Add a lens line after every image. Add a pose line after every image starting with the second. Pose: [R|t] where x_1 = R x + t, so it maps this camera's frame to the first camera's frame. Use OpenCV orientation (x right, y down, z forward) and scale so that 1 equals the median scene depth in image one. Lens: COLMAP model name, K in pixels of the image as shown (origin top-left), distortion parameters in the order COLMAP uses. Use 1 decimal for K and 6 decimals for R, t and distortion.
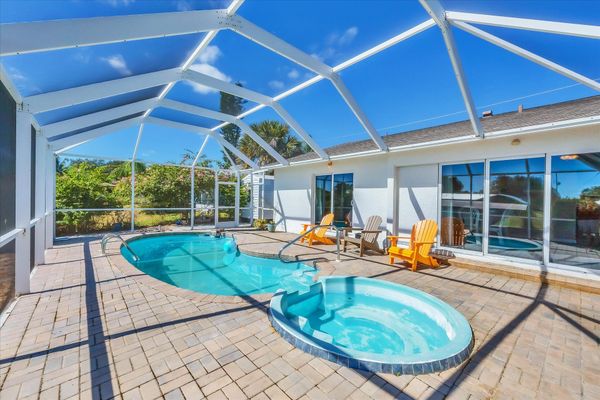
lens RADIAL K [[242.5, 0, 302.7], [0, 242.5, 199.9], [0, 0, 1]] dist [-0.002791, 0.000873]
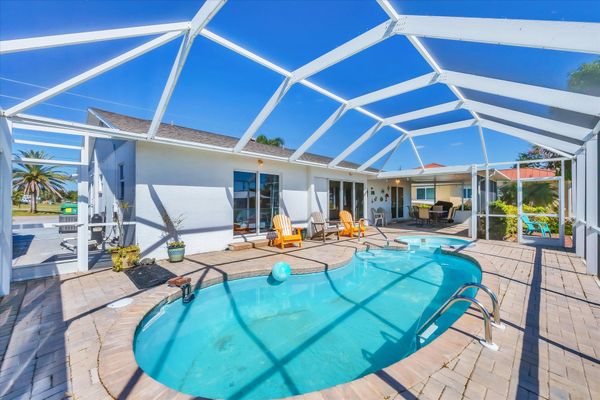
lens RADIAL K [[242.5, 0, 296.4], [0, 242.5, 200.7], [0, 0, 1]] dist [-0.002791, 0.000873]
pose [[0.008356, -0.016589, 0.999827, -0.737963], [-0.001205, 0.999861, 0.016599, -0.014790], [-0.999964, -0.001344, 0.008334, 0.782785]]
